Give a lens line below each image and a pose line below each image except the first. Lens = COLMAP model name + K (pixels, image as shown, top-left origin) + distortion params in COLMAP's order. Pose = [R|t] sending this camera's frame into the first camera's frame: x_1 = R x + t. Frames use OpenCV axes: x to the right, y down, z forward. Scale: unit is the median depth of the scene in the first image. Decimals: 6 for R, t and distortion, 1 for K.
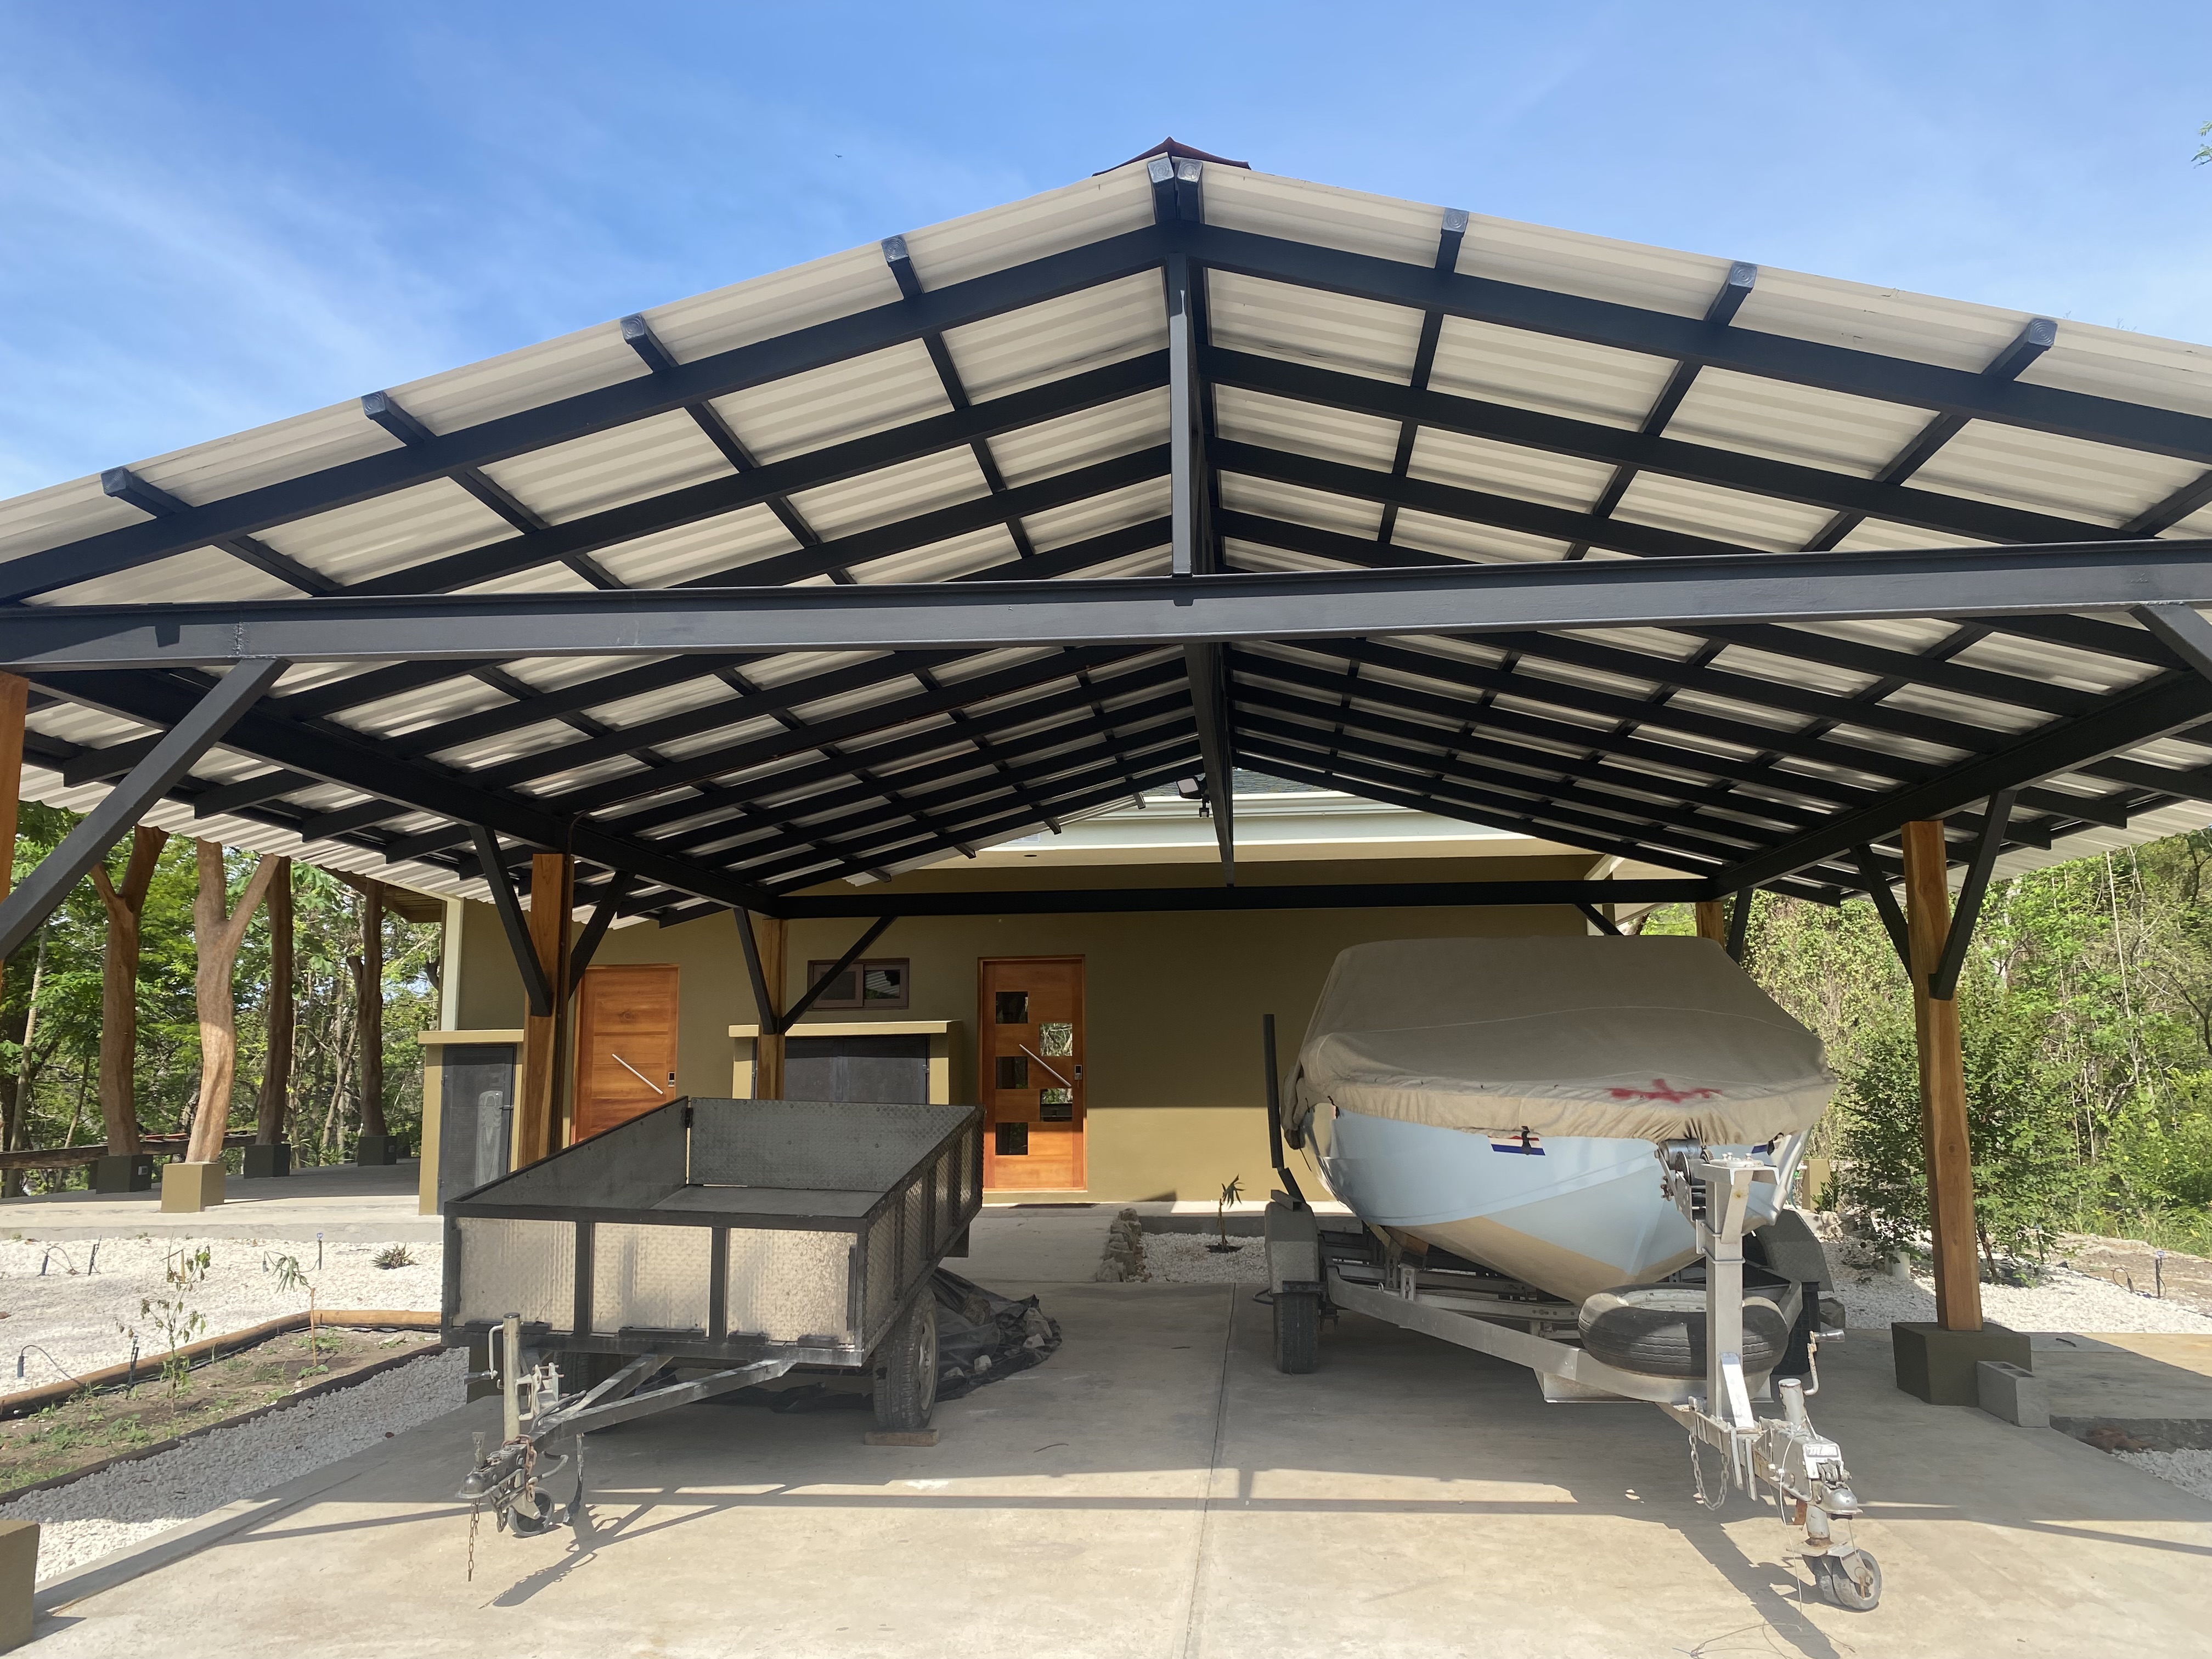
lens RADIAL K [[1669.6, 0, 1106.0], [0, 1669.6, 829.5], [0, 0, 1]] dist [-0.007826, -0.006724]
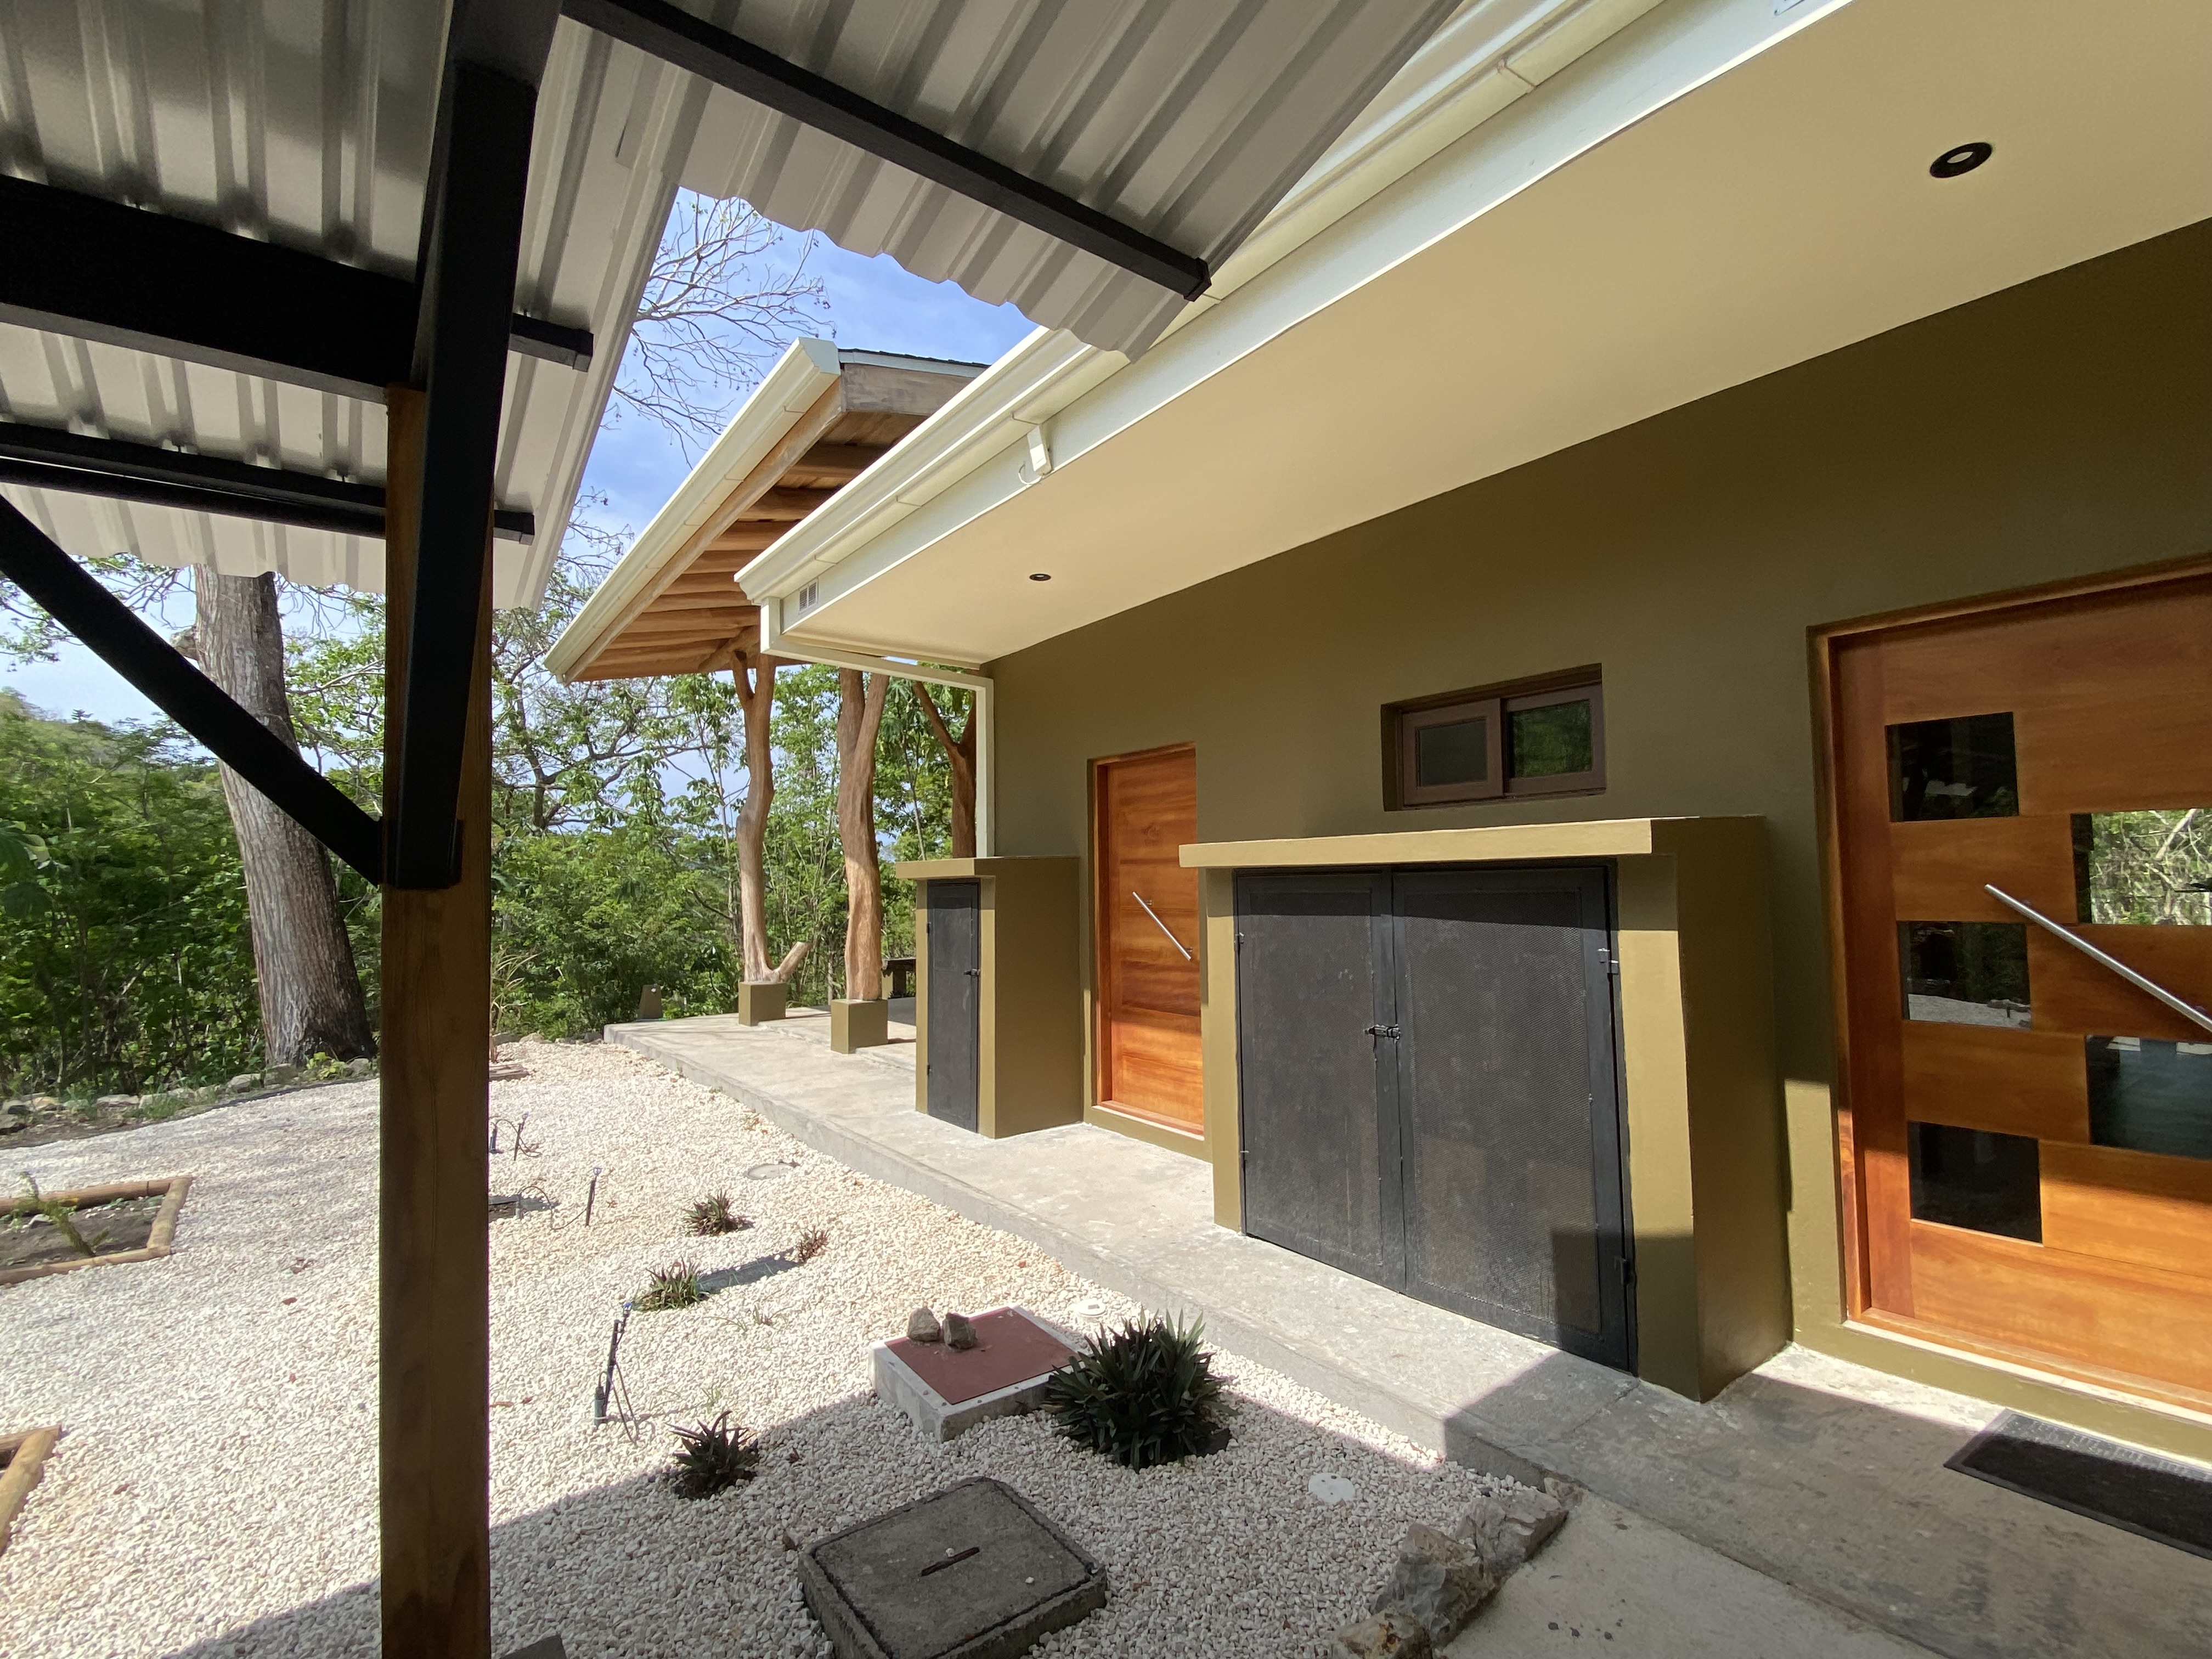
lens RADIAL K [[983.3, 0, 1106.0], [0, 983.3, 829.5], [0, 0, 1]] dist [0.012716, -0.015218]
pose [[0.669919, -0.033607, -0.741673, -0.026169], [0.109852, 0.992466, 0.054253, 0.091489], [0.734262, -0.117820, 0.668564, 0.763593]]
